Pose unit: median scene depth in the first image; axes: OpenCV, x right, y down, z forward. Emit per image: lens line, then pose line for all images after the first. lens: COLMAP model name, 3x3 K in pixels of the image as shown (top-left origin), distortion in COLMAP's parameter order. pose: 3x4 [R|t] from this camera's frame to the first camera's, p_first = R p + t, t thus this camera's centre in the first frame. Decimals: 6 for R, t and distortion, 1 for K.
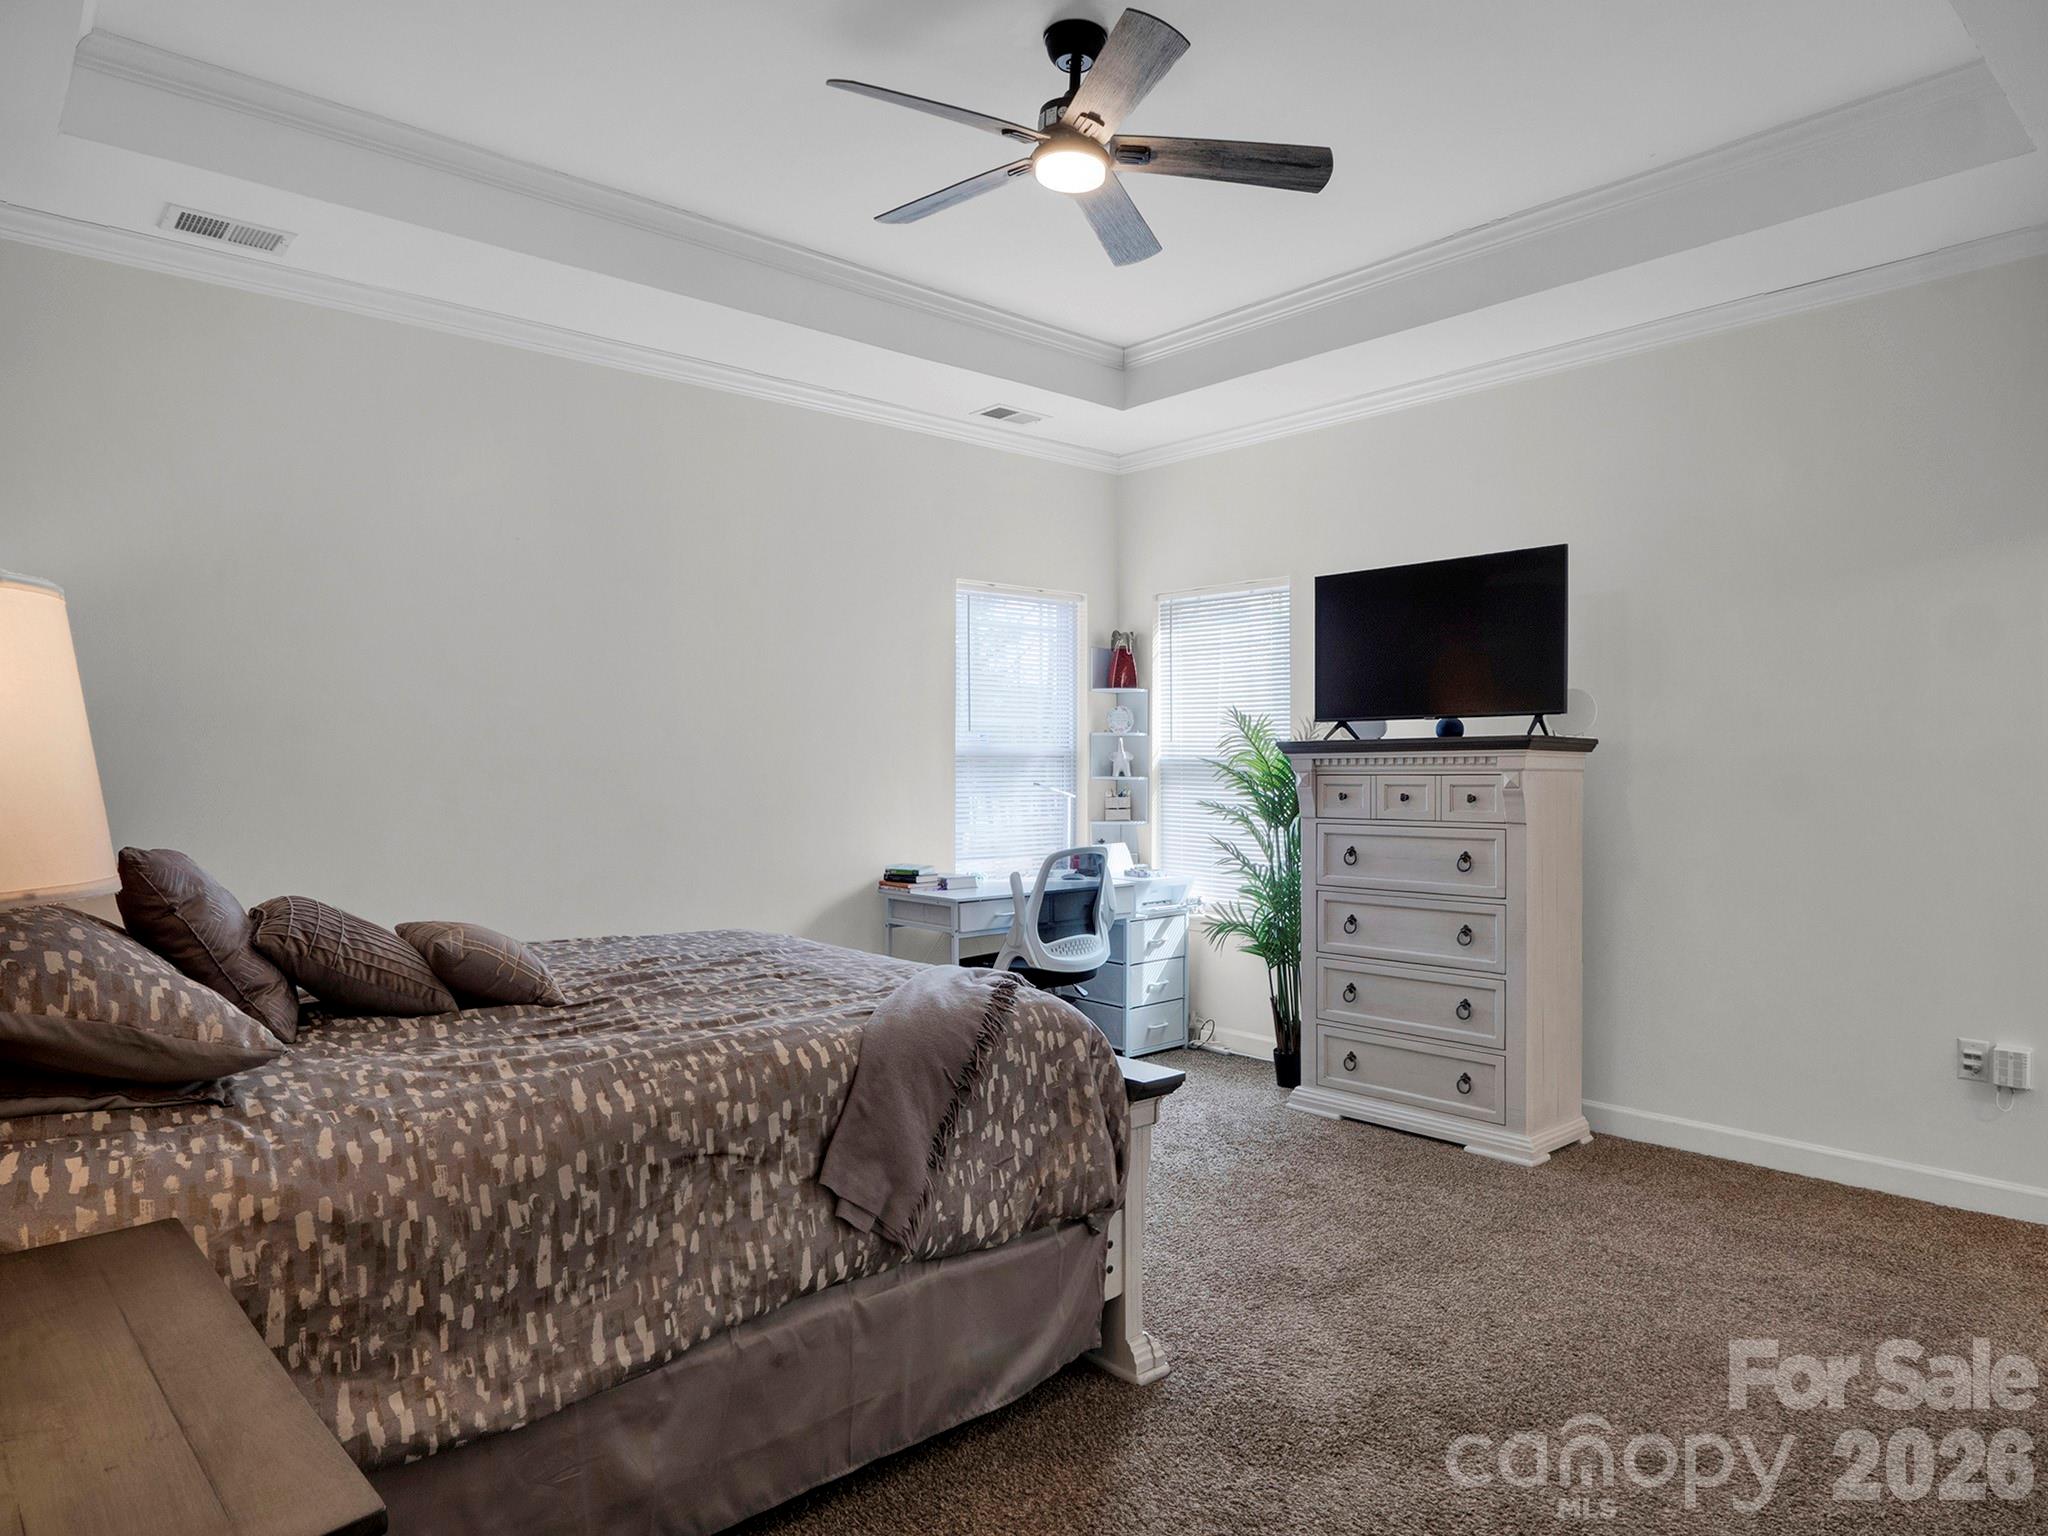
lens RADIAL K [[1322.9, 0, 1053.7], [0, 1322.9, 774.9], [0, 0, 1]] dist [-0.015428, 0.006200]
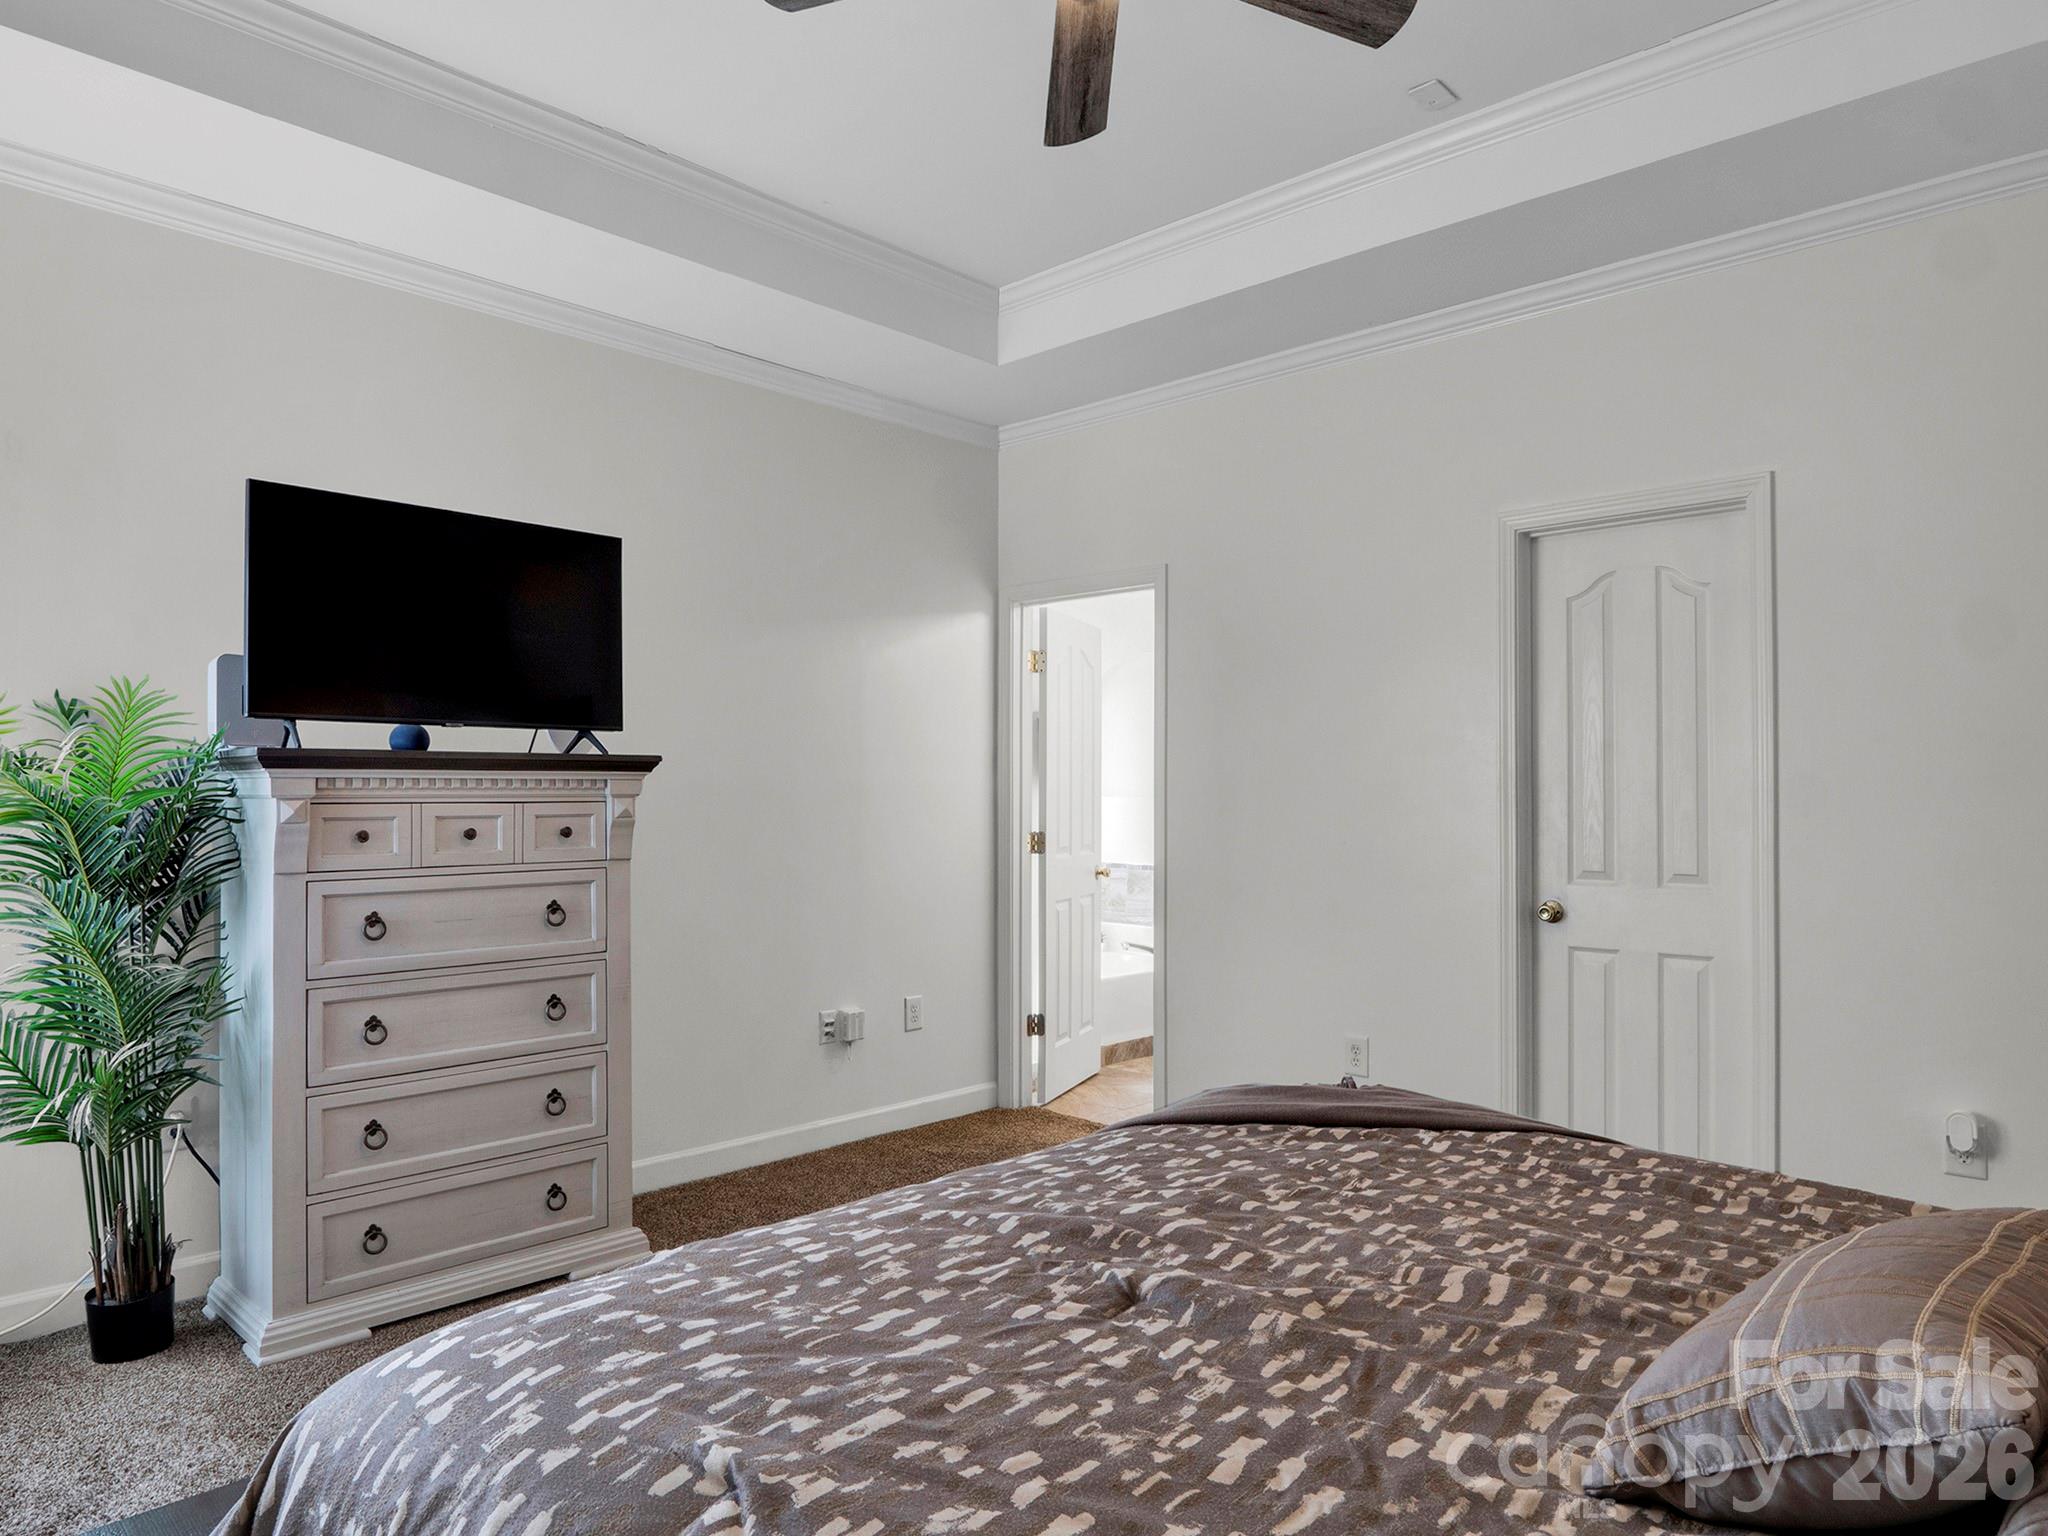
lens RADIAL K [[1287.9, 0, 1024.0], [0, 1287.9, 768.0], [0, 0, 1]] dist [-0.019637, 0.003222]
pose [[-0.071442, 0.019948, 0.997245, -0.456767], [0.001653, 0.999801, -0.019881, -0.004648], [-0.997443, 0.000228, -0.071461, 0.755882]]
